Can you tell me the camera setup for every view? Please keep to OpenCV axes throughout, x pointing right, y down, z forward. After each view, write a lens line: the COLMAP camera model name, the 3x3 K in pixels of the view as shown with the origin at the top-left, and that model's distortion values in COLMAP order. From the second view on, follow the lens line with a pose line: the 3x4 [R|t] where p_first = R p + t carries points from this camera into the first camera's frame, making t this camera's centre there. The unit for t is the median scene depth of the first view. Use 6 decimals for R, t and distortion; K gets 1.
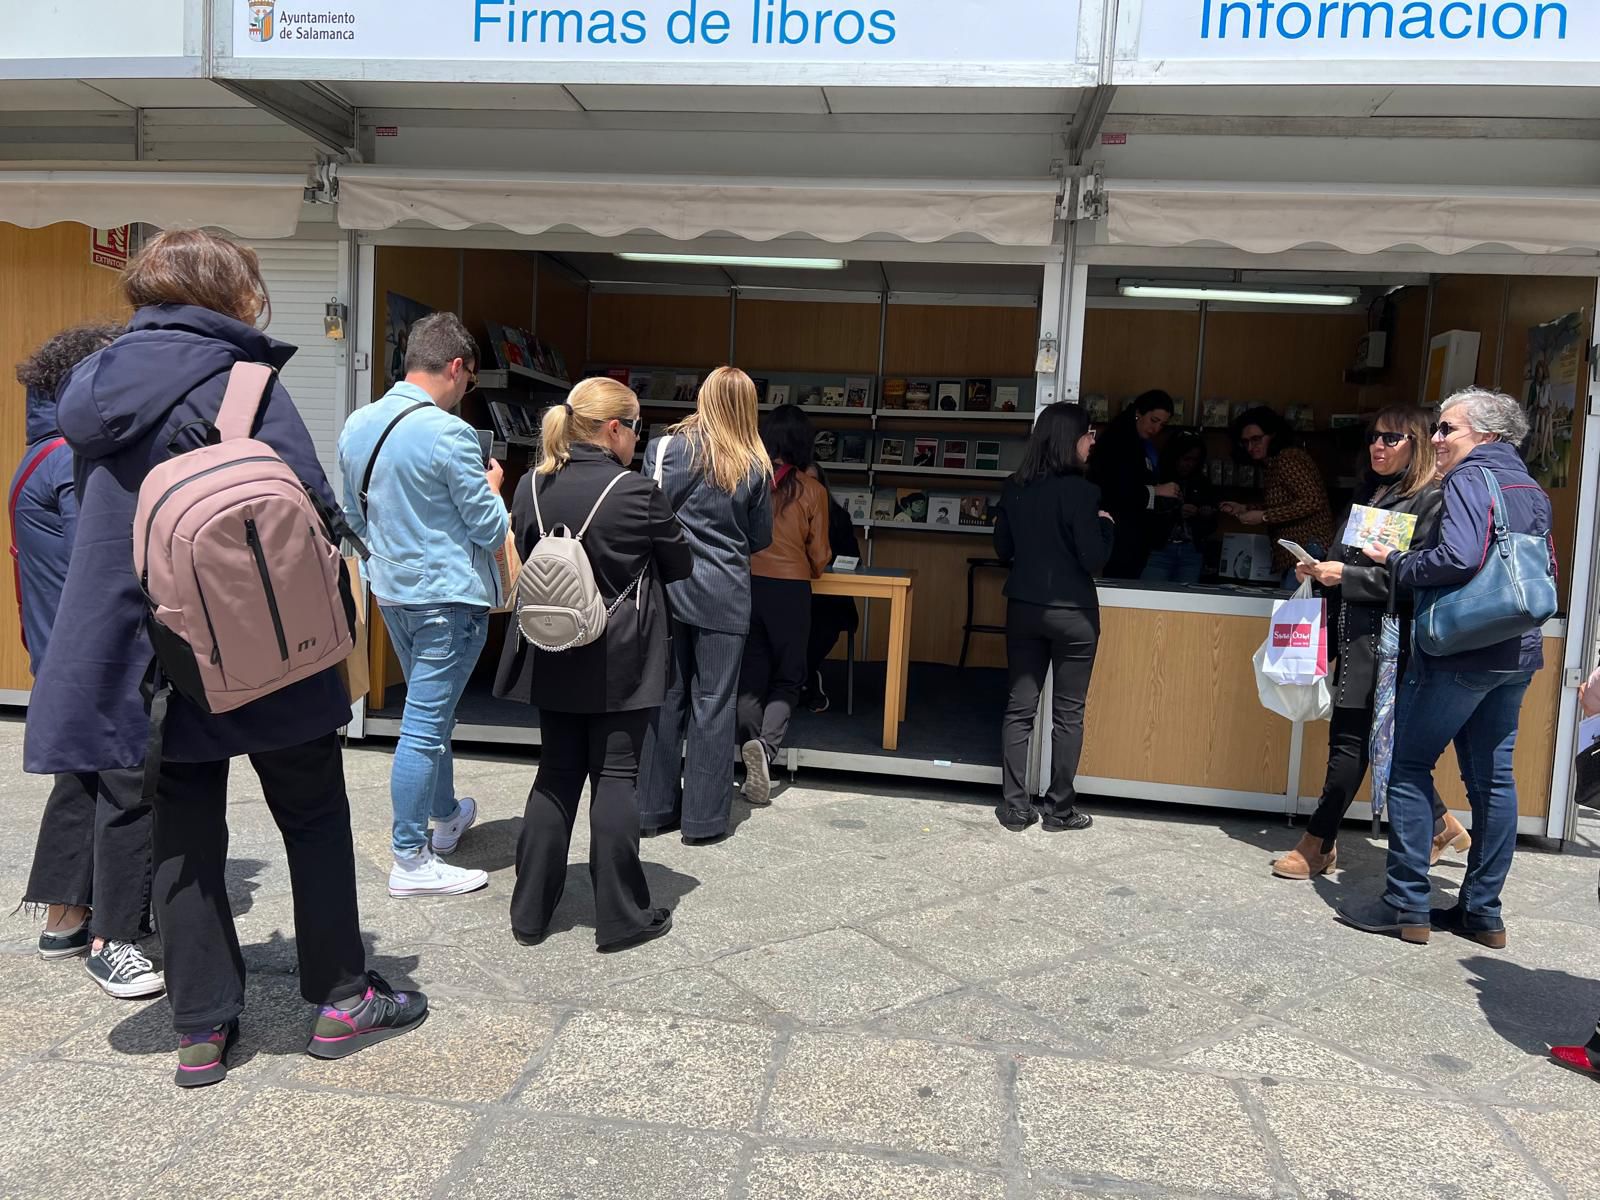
lens RADIAL K [[1202.6, 0, 801.7], [0, 1202.6, 628.2], [0, 0, 1]] dist [0.063638, -0.068372]
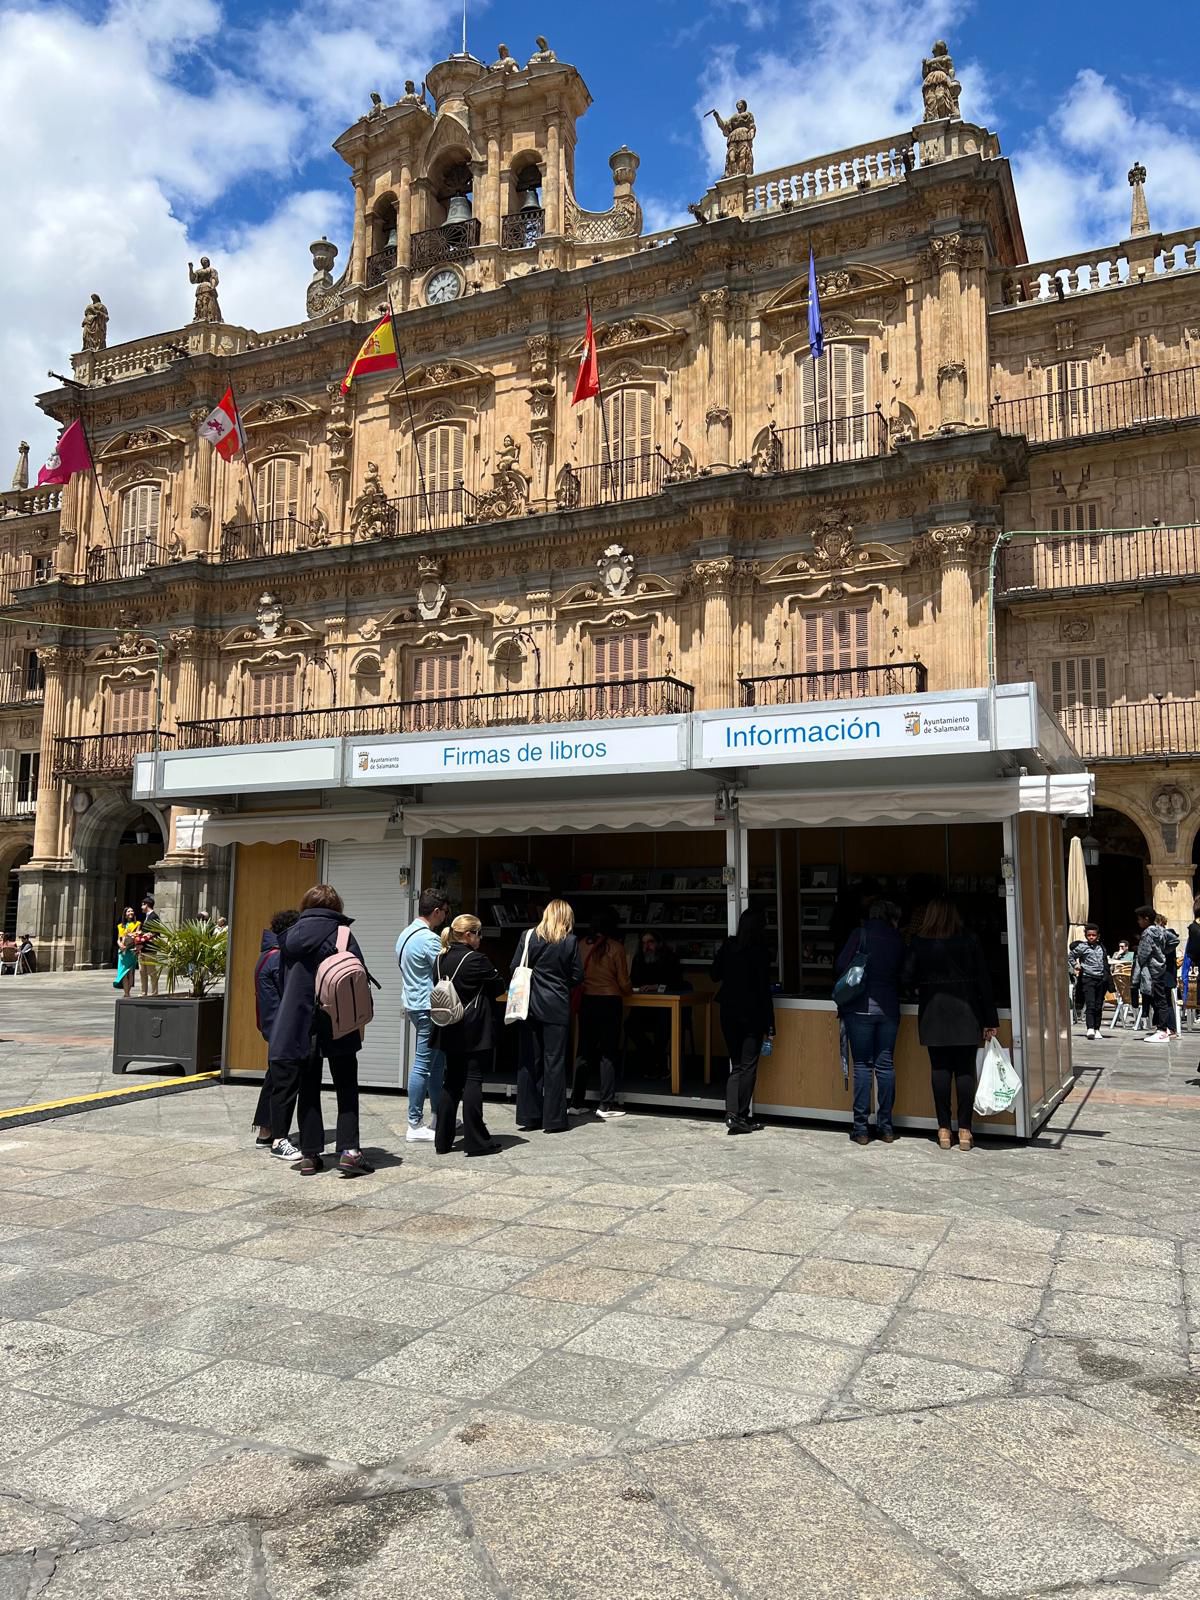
lens RADIAL K [[1202.6, 0, 605.6], [0, 1202.6, 797.5], [0, 0, 1]] dist [0.063638, -0.068372]
pose [[0.953089, -0.080402, -0.291815, 0.668760], [0.013602, 0.974478, -0.224068, 0.091909], [0.302383, 0.209588, 0.929859, -0.994546]]
